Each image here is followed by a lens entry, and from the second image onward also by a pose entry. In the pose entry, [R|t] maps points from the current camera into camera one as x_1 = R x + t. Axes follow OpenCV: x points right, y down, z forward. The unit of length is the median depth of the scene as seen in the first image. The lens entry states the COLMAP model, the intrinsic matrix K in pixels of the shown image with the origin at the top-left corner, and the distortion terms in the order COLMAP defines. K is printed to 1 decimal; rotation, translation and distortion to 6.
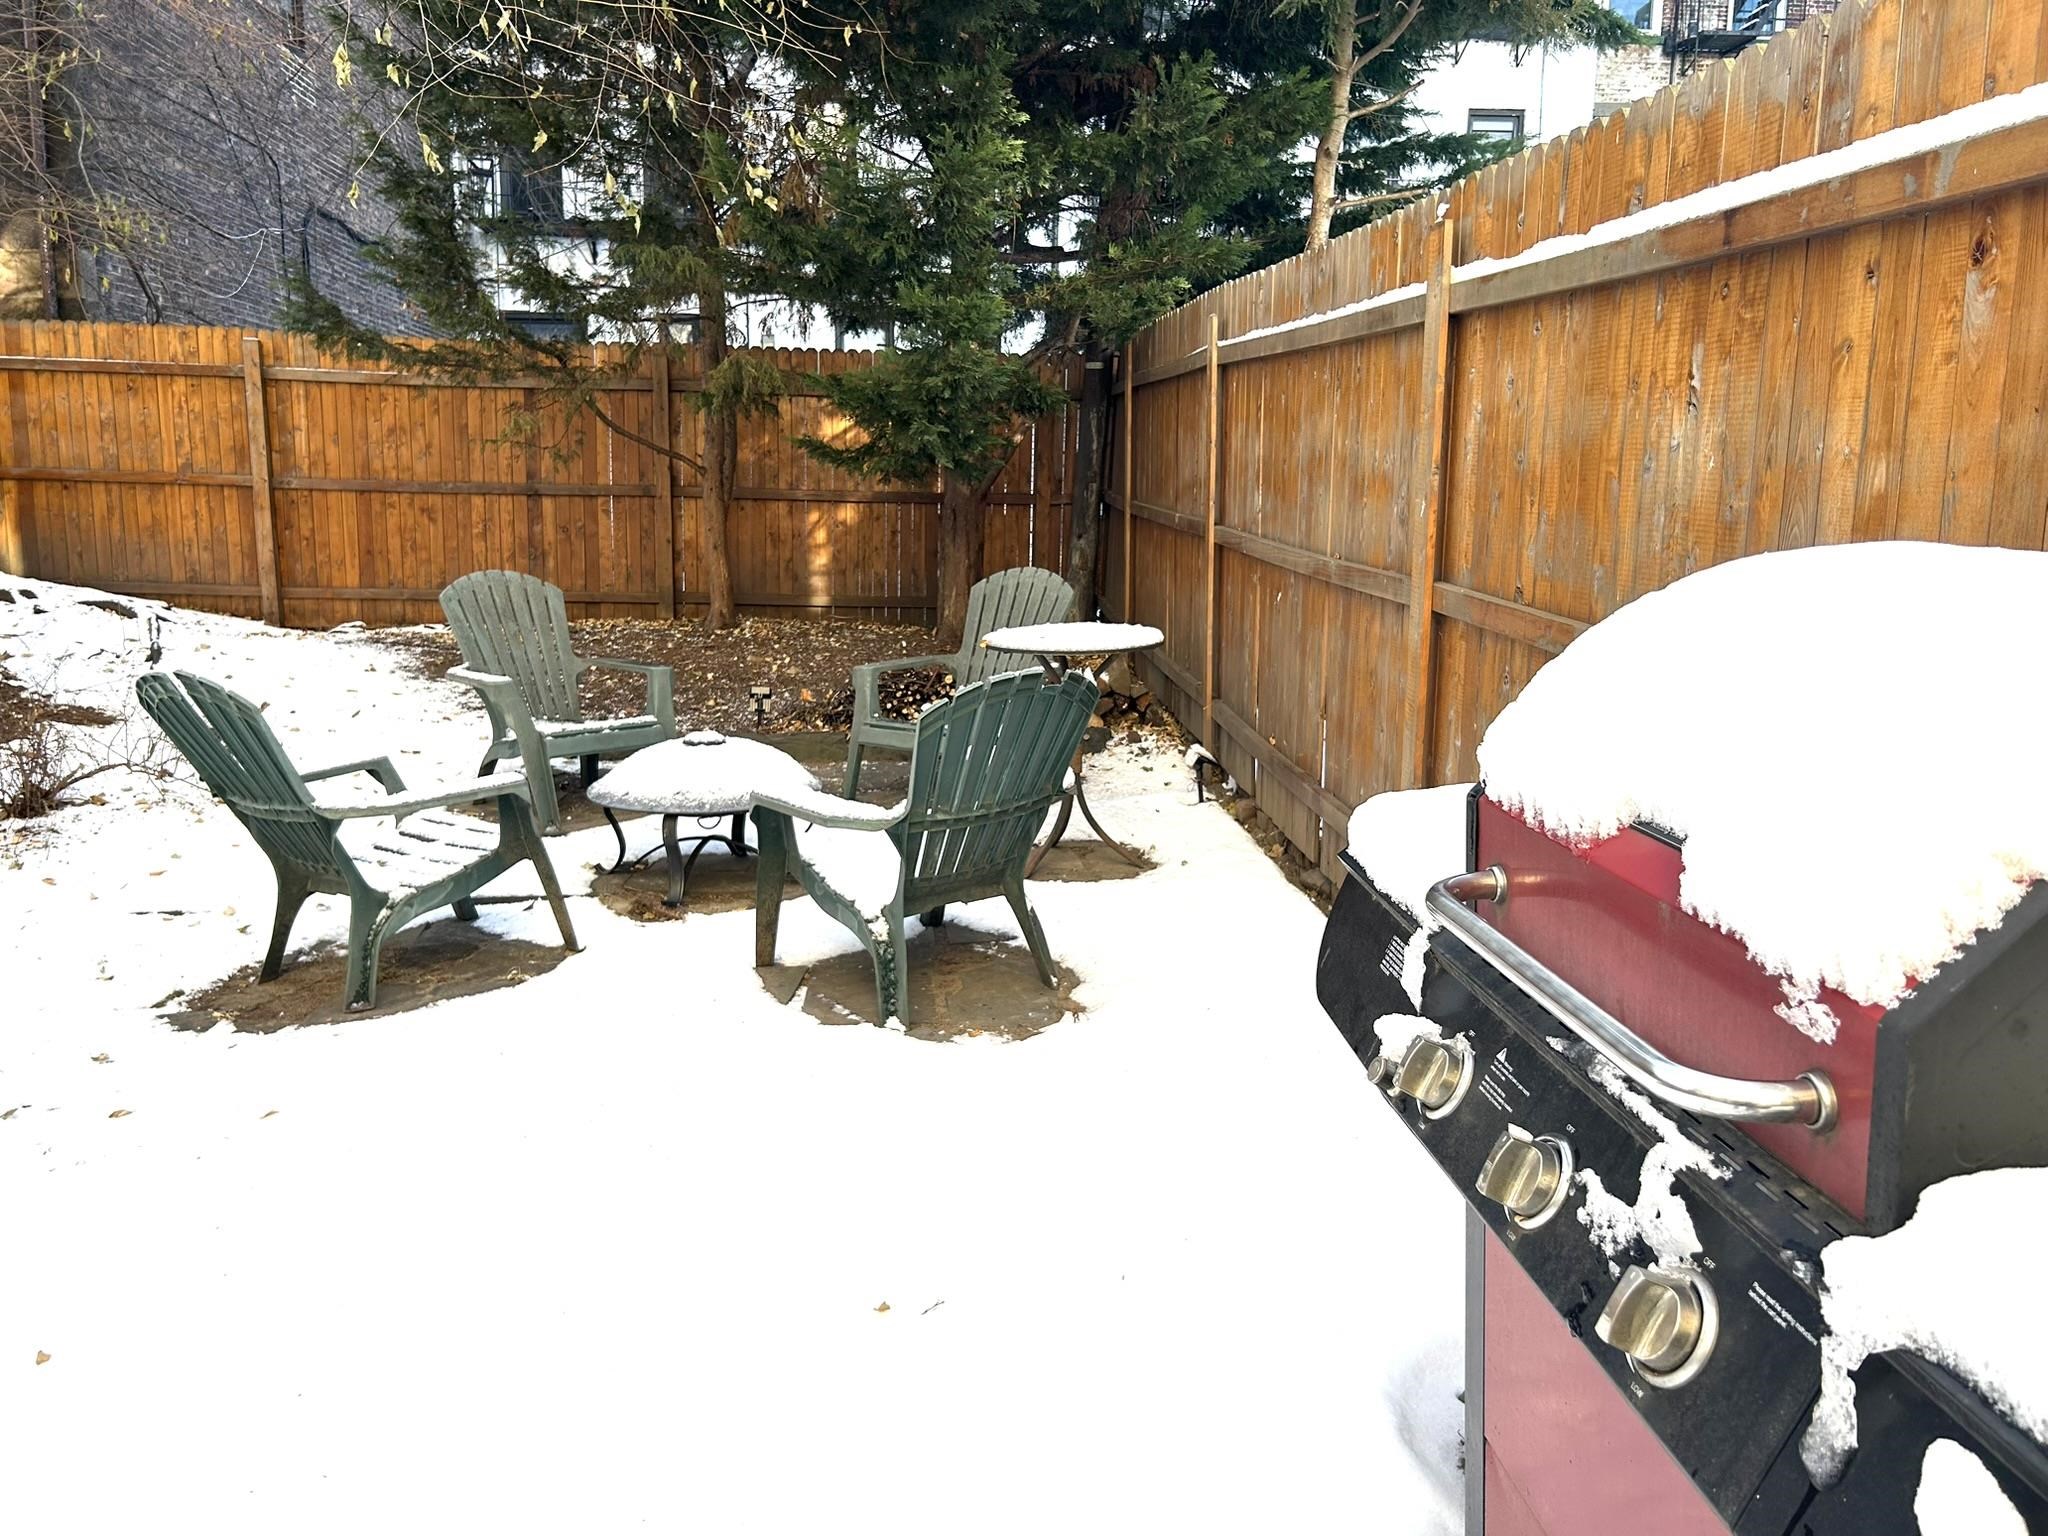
lens RADIAL K [[1532.3, 0, 1021.8], [0, 1532.3, 772.2], [0, 0, 1]] dist [0.054552, -0.063596]
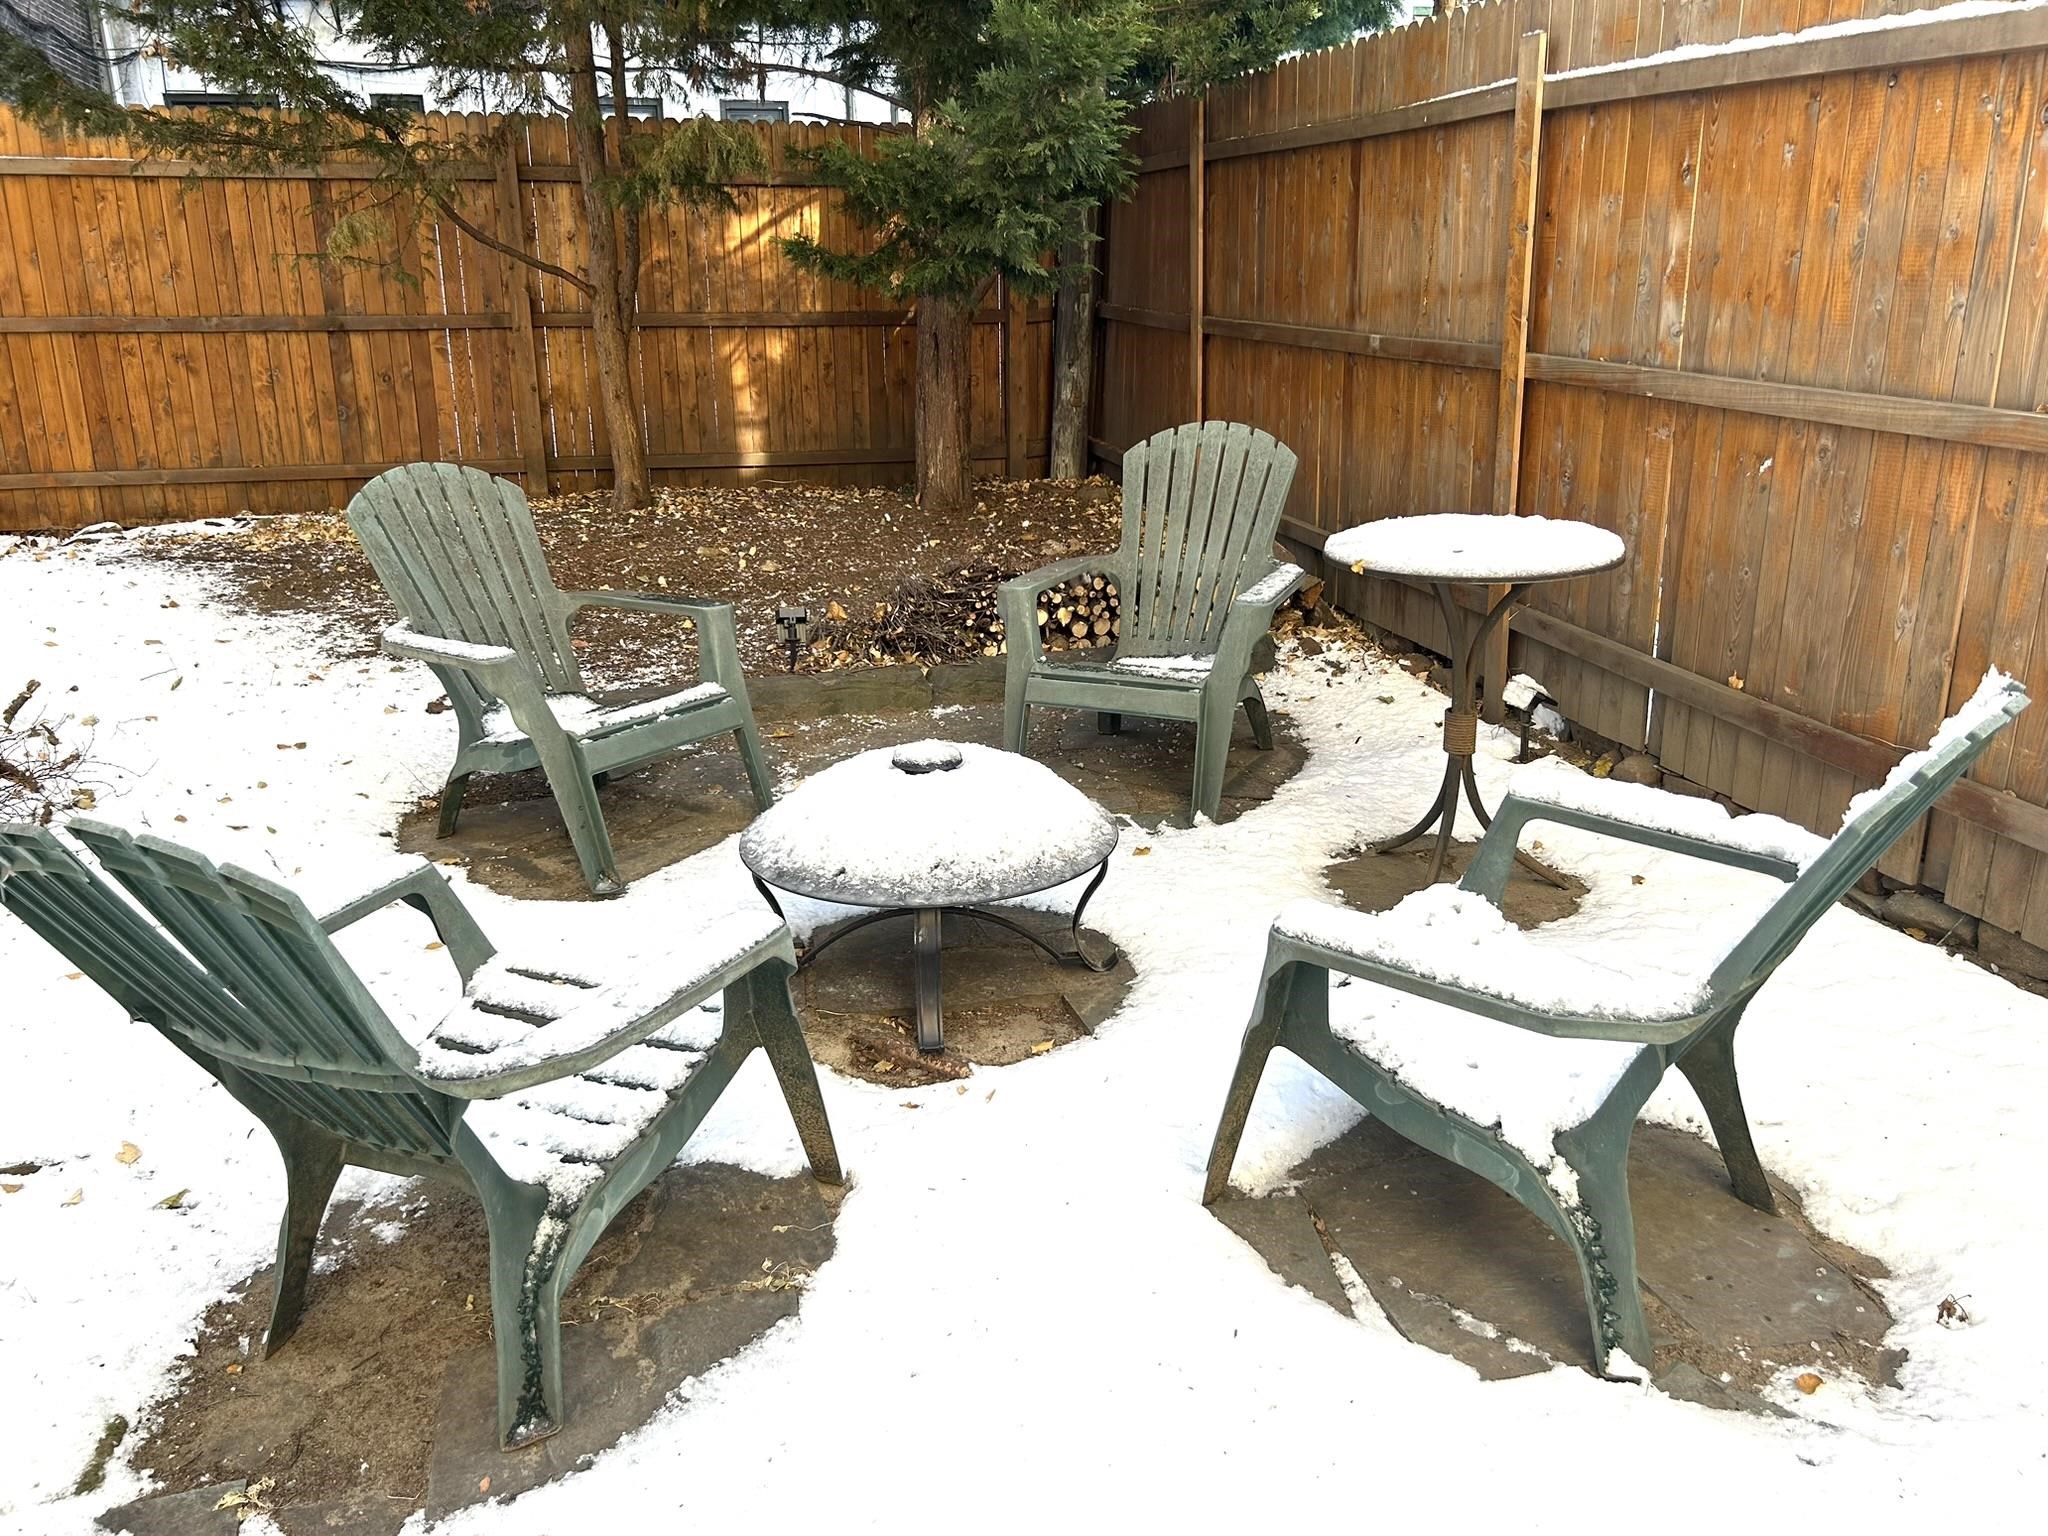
lens RADIAL K [[1532.3, 0, 1022.8], [0, 1532.3, 764.8], [0, 0, 1]] dist [0.054552, -0.063596]
pose [[0.982677, -0.078256, 0.167991, -0.190040], [0.058723, 0.991246, 0.118253, -0.060890], [-0.175775, -0.106340, 0.978670, 0.285024]]
